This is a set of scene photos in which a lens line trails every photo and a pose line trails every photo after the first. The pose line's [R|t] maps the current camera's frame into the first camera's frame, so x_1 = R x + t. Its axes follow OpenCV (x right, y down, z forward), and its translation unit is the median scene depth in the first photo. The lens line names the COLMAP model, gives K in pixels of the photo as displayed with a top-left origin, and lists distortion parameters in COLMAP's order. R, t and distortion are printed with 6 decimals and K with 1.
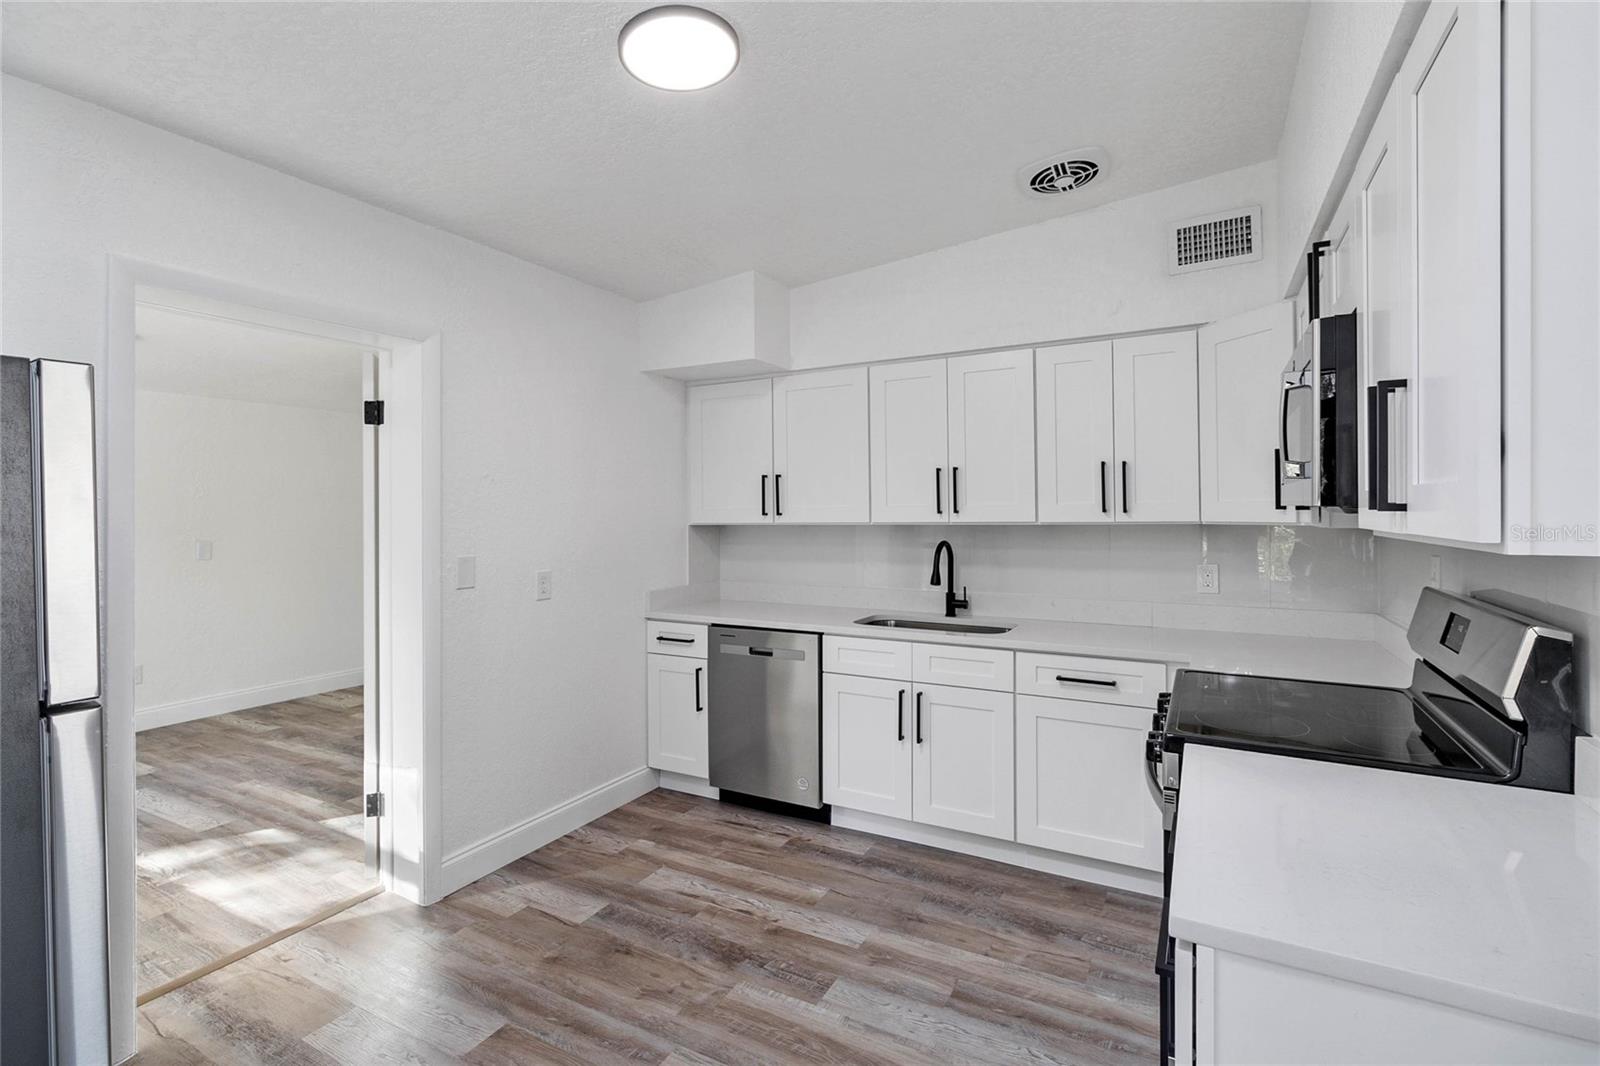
lens RADIAL K [[742.9, 0, 790.5], [0, 742.9, 521.8], [0, 0, 1]] dist [0.004288, -0.000871]
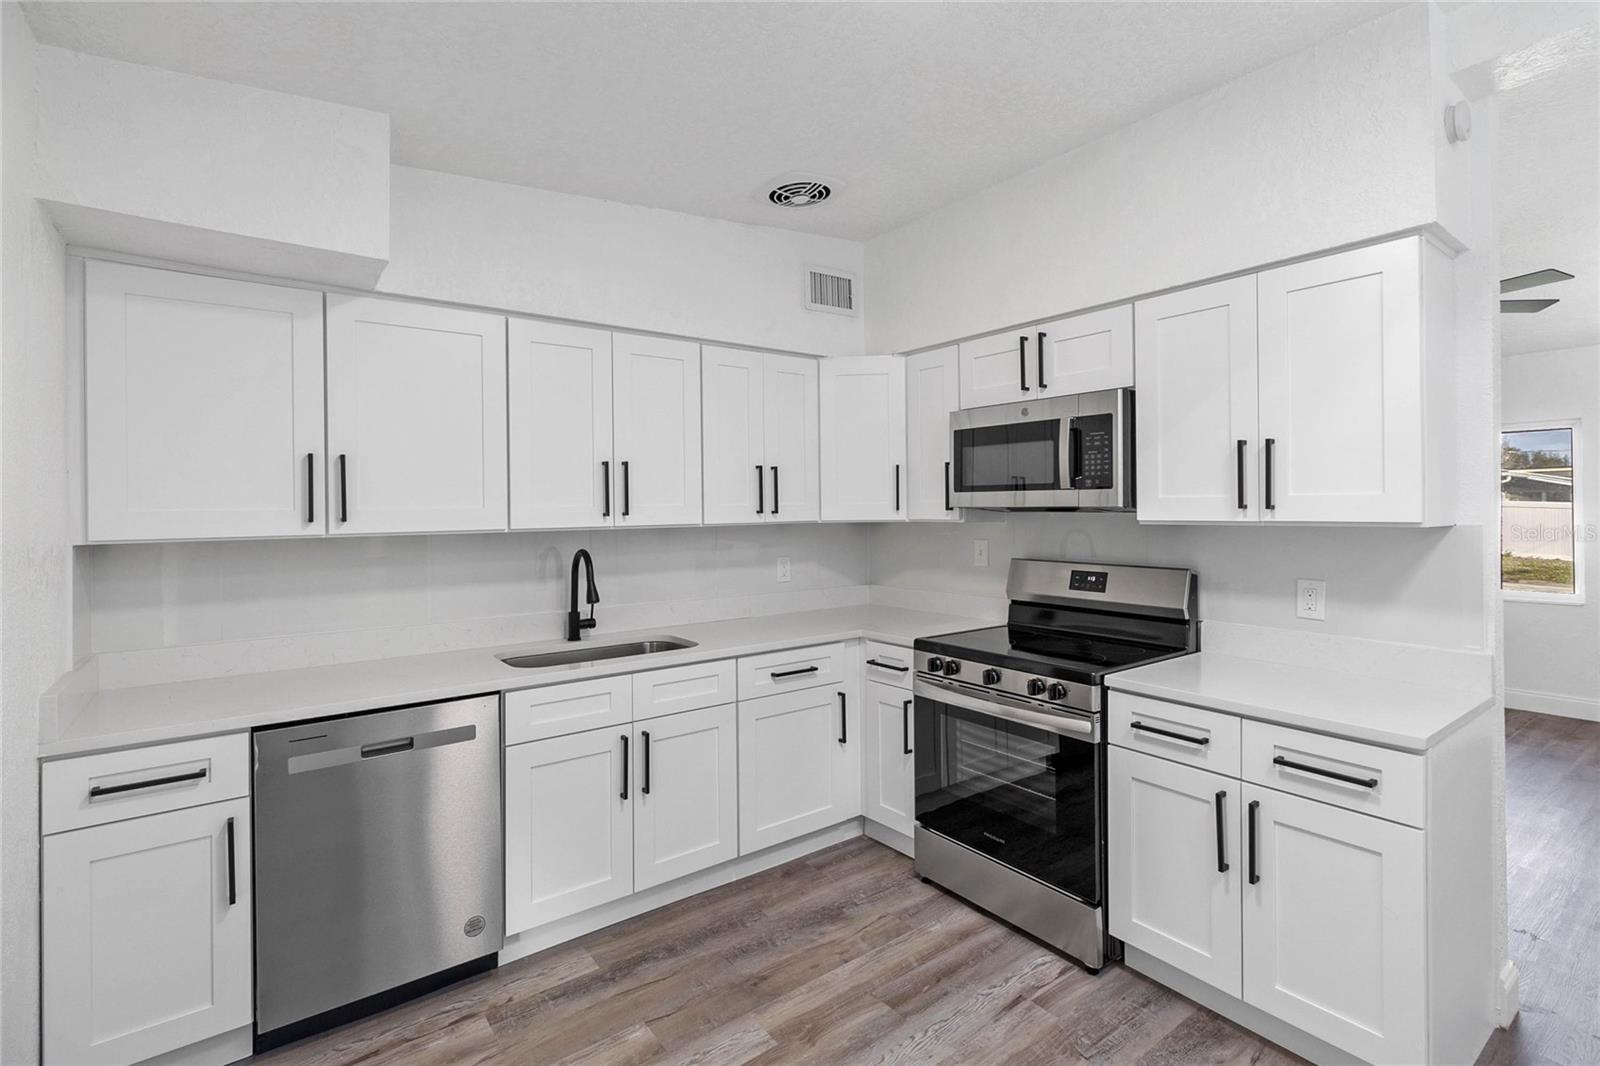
lens RADIAL K [[742.9, 0, 796.5], [0, 742.9, 519.4], [0, 0, 1]] dist [0.004288, -0.000871]
pose [[0.402704, -0.005491, 0.915314, -0.532650], [0.022586, 0.999737, -0.003940, 0.000521], [-0.915052, 0.022260, 0.402722, 0.525182]]
